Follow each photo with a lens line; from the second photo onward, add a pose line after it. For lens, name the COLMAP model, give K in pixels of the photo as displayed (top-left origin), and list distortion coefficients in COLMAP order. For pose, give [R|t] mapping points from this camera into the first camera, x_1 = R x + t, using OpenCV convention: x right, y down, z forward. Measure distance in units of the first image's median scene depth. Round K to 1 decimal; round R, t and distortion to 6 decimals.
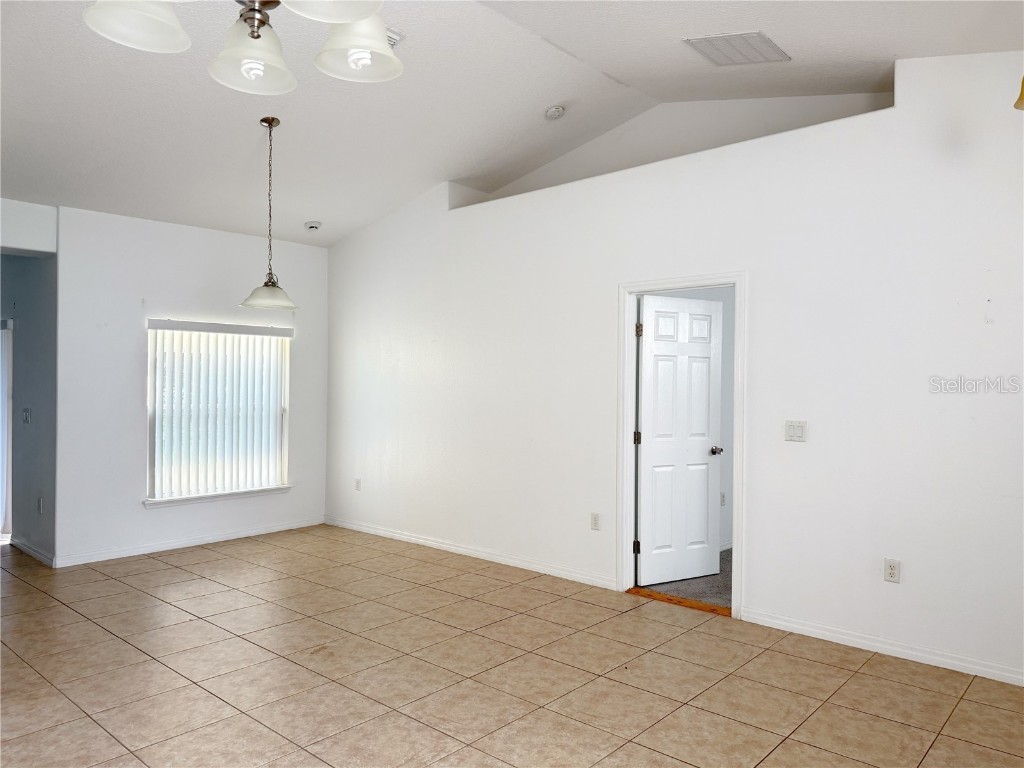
lens RADIAL K [[727.6, 0, 512.0], [0, 727.6, 384.0], [0, 0, 1]] dist [-0.003522, -0.002065]
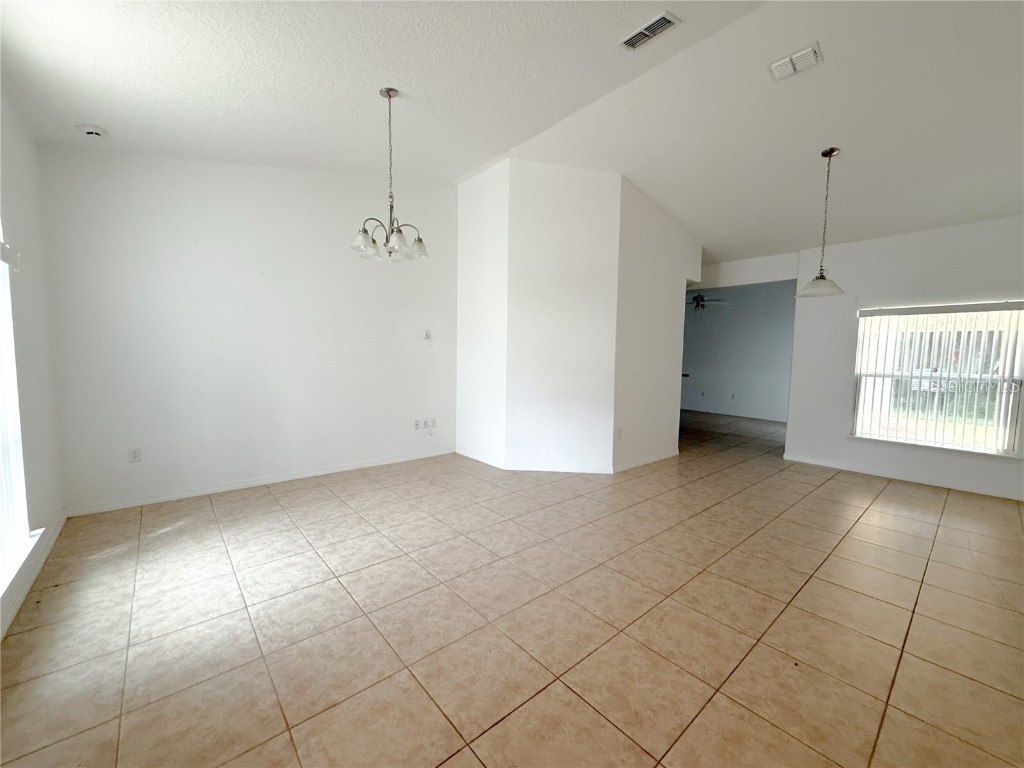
lens RADIAL K [[411.8, 0, 512.0], [0, 411.8, 384.0], [0, 0, 1]] dist [0.000922, 0.000291]
pose [[-0.130070, 0.067633, -0.989195, 0.672421], [-0.023122, 0.997193, 0.071220, 0.023063], [0.991235, 0.032136, -0.128141, 0.709190]]
